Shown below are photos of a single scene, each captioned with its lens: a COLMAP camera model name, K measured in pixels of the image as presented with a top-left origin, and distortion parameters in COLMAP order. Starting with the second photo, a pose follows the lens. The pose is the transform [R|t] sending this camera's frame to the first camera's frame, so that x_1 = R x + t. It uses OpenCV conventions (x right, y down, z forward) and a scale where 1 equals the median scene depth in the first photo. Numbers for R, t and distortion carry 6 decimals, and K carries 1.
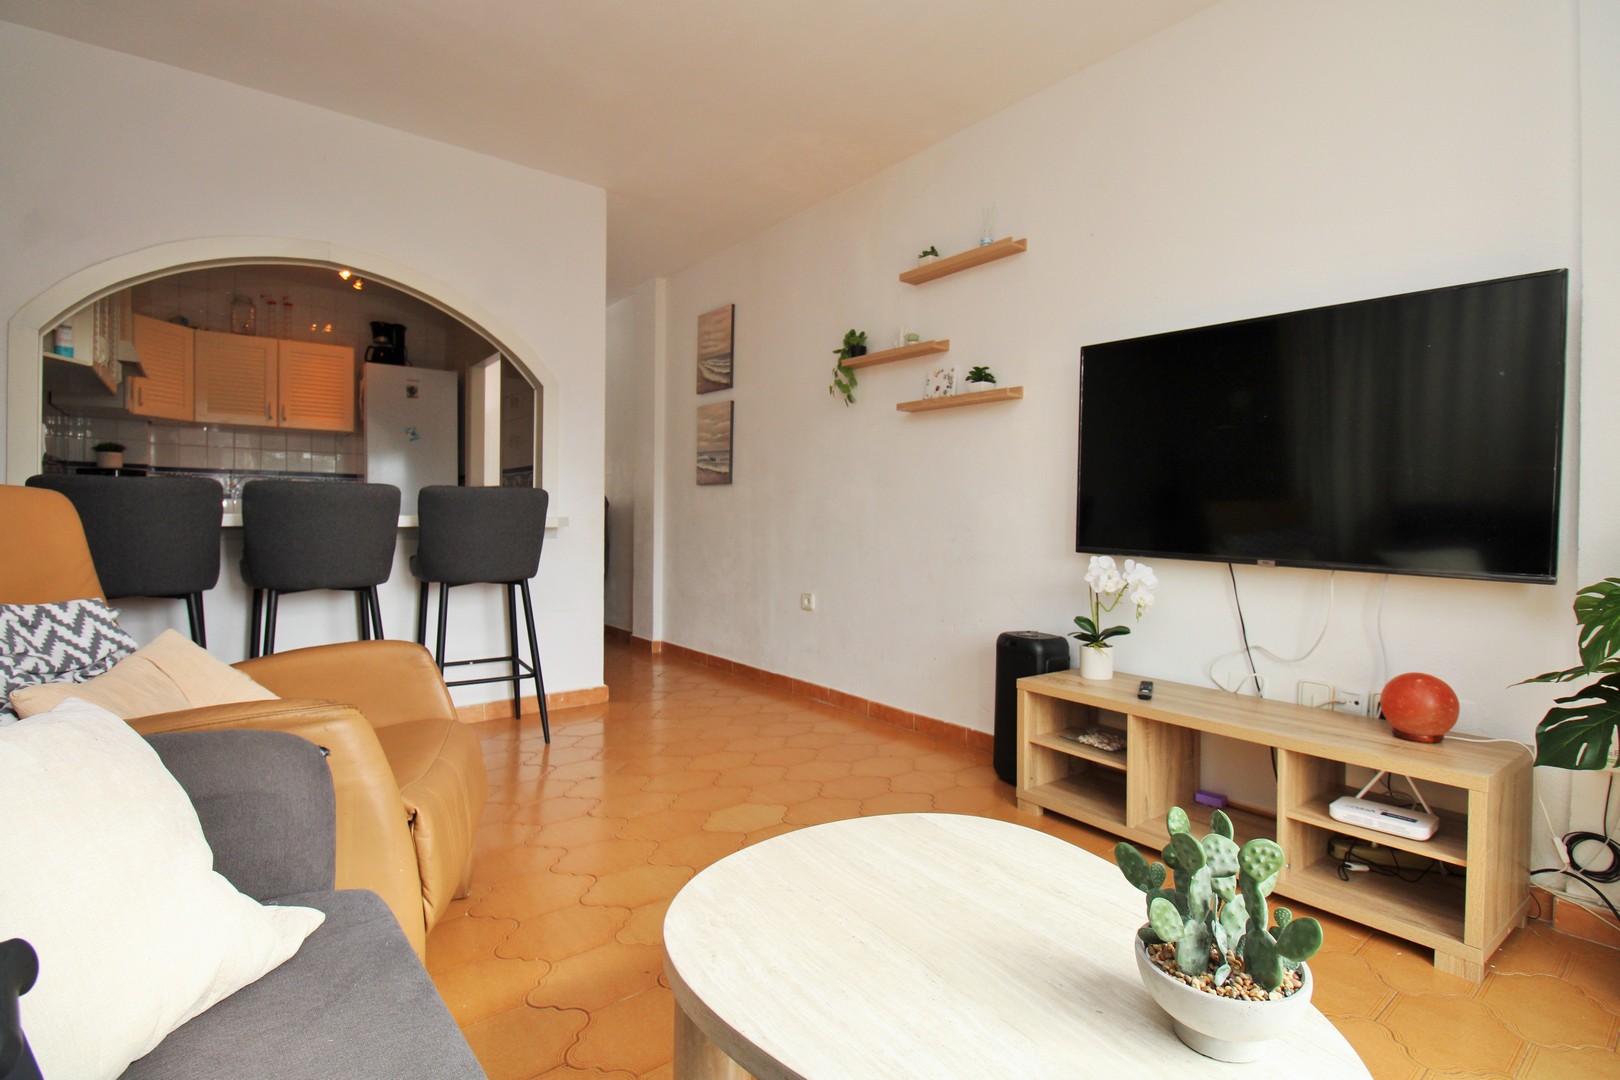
lens RADIAL K [[766.8, 0, 803.7], [0, 766.8, 535.0], [0, 0, 1]] dist [-0.000760, -0.000359]
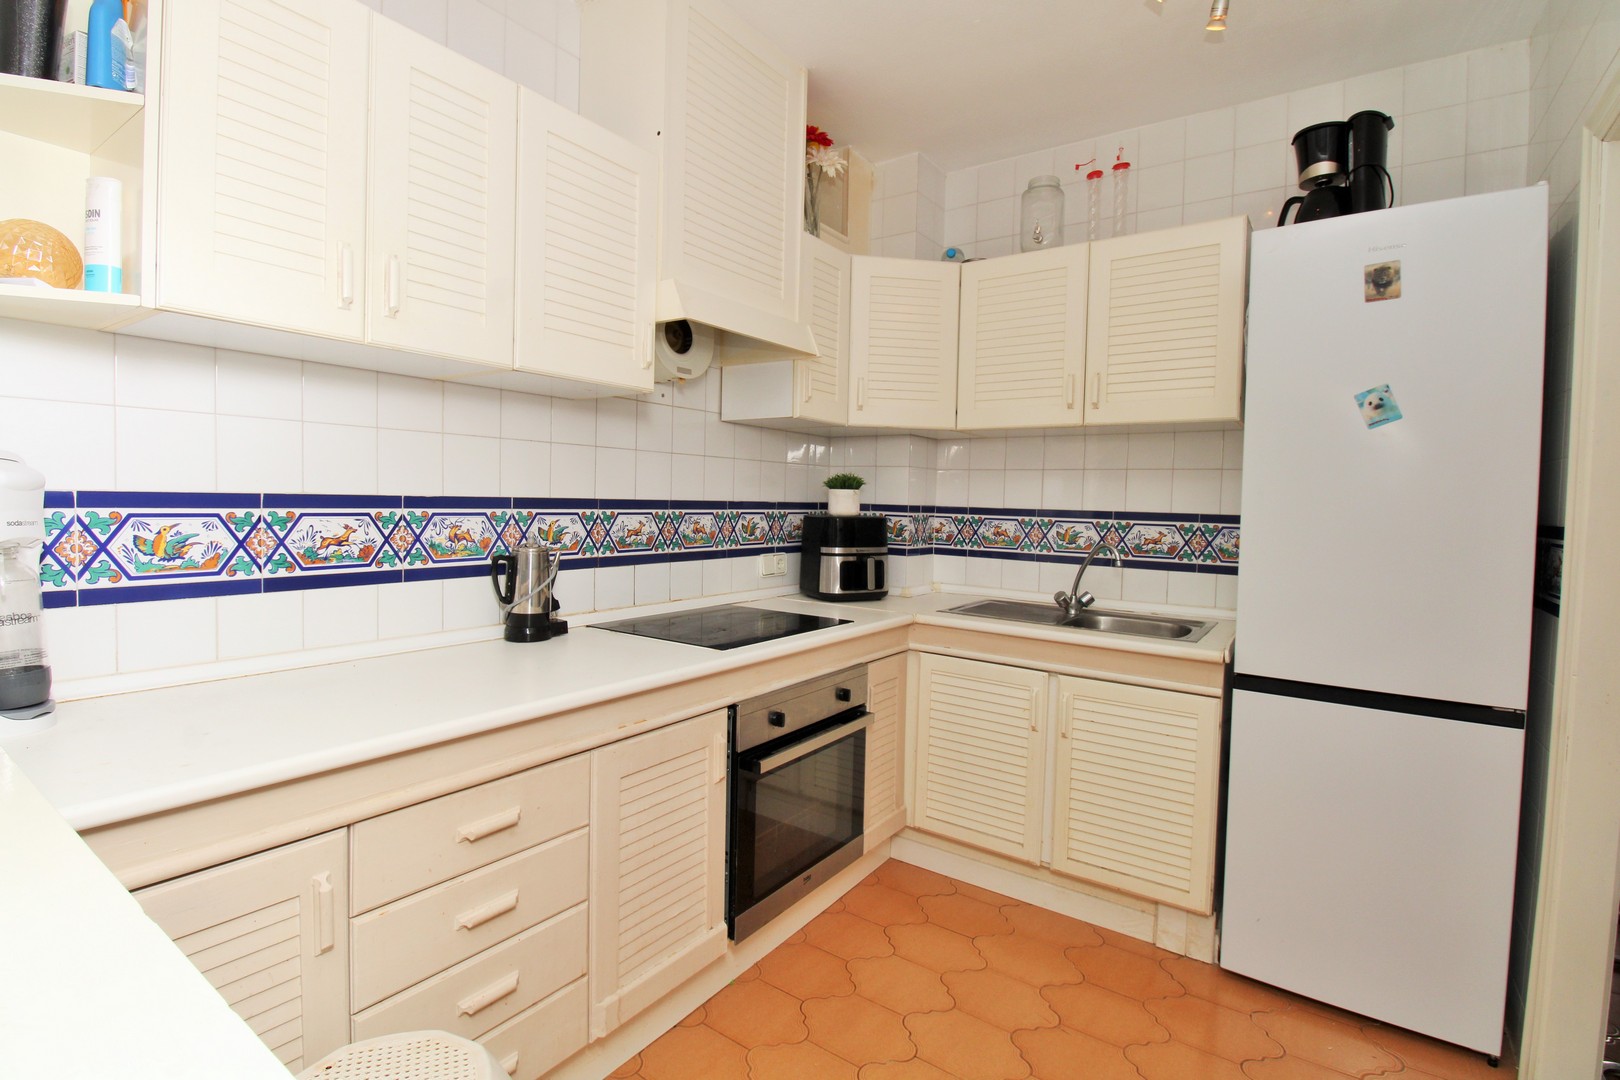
lens RADIAL K [[766.8, 0, 803.7], [0, 766.8, 535.0], [0, 0, 1]] dist [-0.000760, -0.000359]
pose [[0.278226, 0.040475, -0.959662, -0.327745], [-0.042933, 0.998637, 0.029672, -0.095960], [0.959556, 0.032945, 0.279584, 0.862794]]
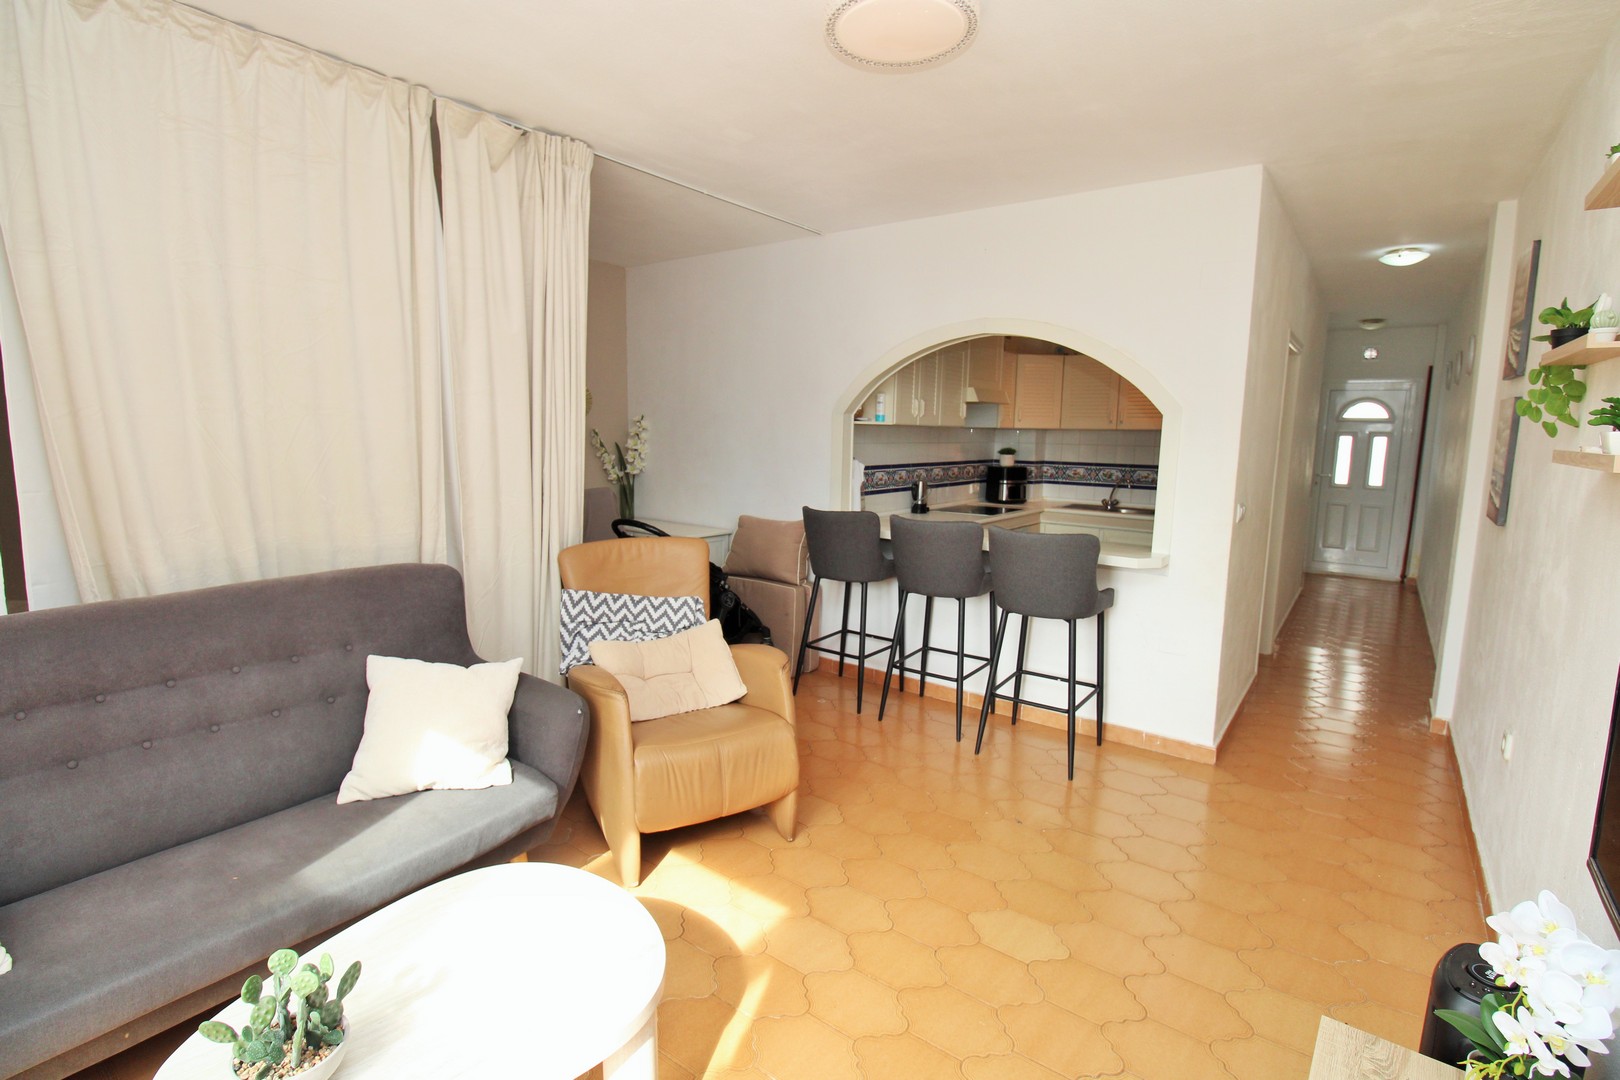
lens RADIAL K [[771.7, 0, 808.7], [0, 771.7, 496.1], [0, 0, 1]] dist [-0.000196, -0.000051]
pose [[0.281273, 0.073219, -0.956831, 0.399290], [-0.038528, 0.997143, 0.064978, -0.119862], [0.958854, 0.018589, 0.283290, 0.265693]]
